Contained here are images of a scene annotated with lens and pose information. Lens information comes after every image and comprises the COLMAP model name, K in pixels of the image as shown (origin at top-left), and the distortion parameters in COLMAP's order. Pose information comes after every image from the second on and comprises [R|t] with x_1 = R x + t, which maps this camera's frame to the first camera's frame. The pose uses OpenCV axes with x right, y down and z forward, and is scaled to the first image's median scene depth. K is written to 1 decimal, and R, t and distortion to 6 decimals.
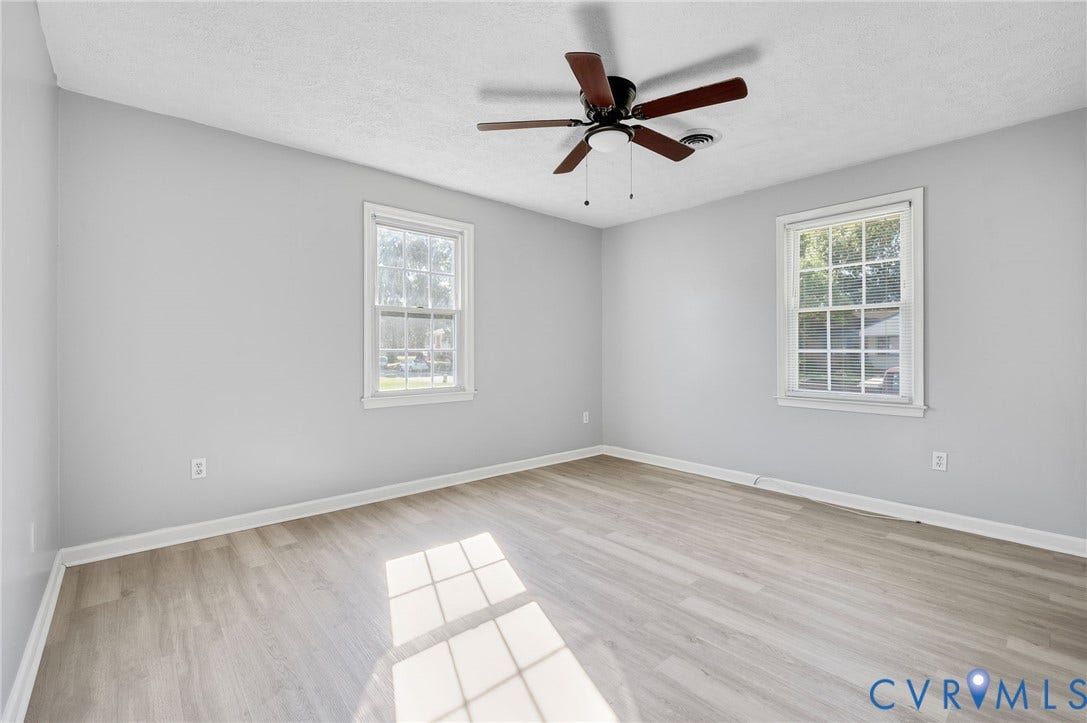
lens RADIAL K [[451.5, 0, 548.4], [0, 451.5, 357.0], [0, 0, 1]] dist [0.001189, 0.000020]
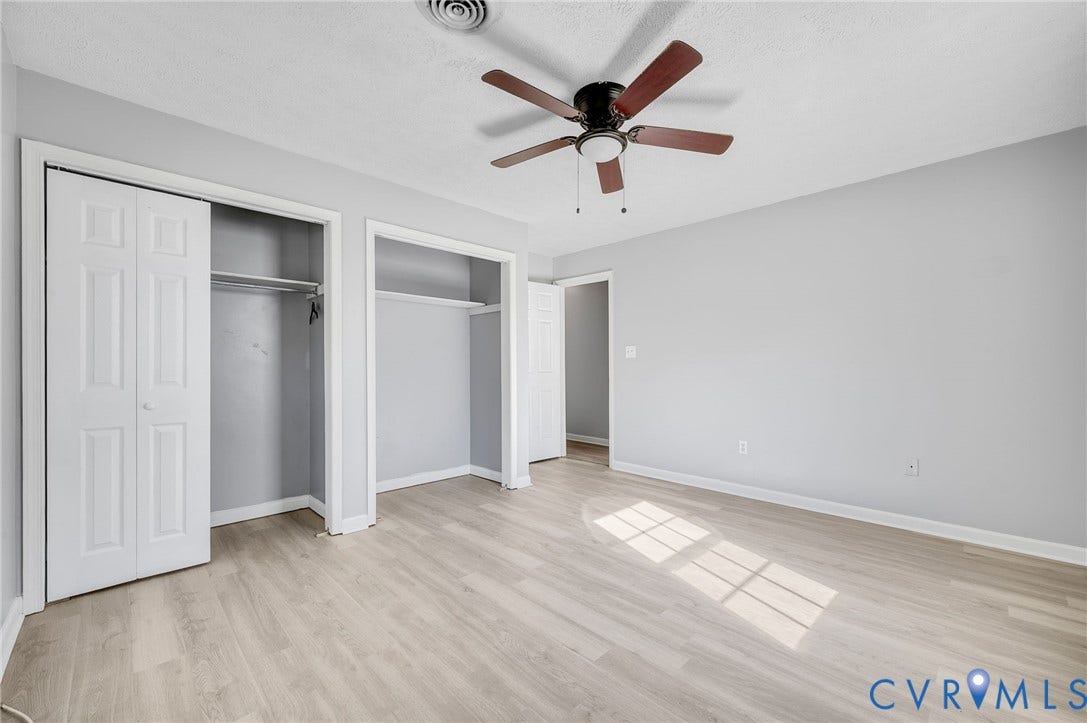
lens RADIAL K [[451.5, 0, 548.4], [0, 451.5, 357.0], [0, 0, 1]] dist [0.001189, 0.000020]
pose [[-0.998705, 0.000062, -0.050874, 0.300082], [-0.000039, 0.999998, 0.001992, -0.034502], [0.050874, 0.001991, -0.998703, 1.991173]]
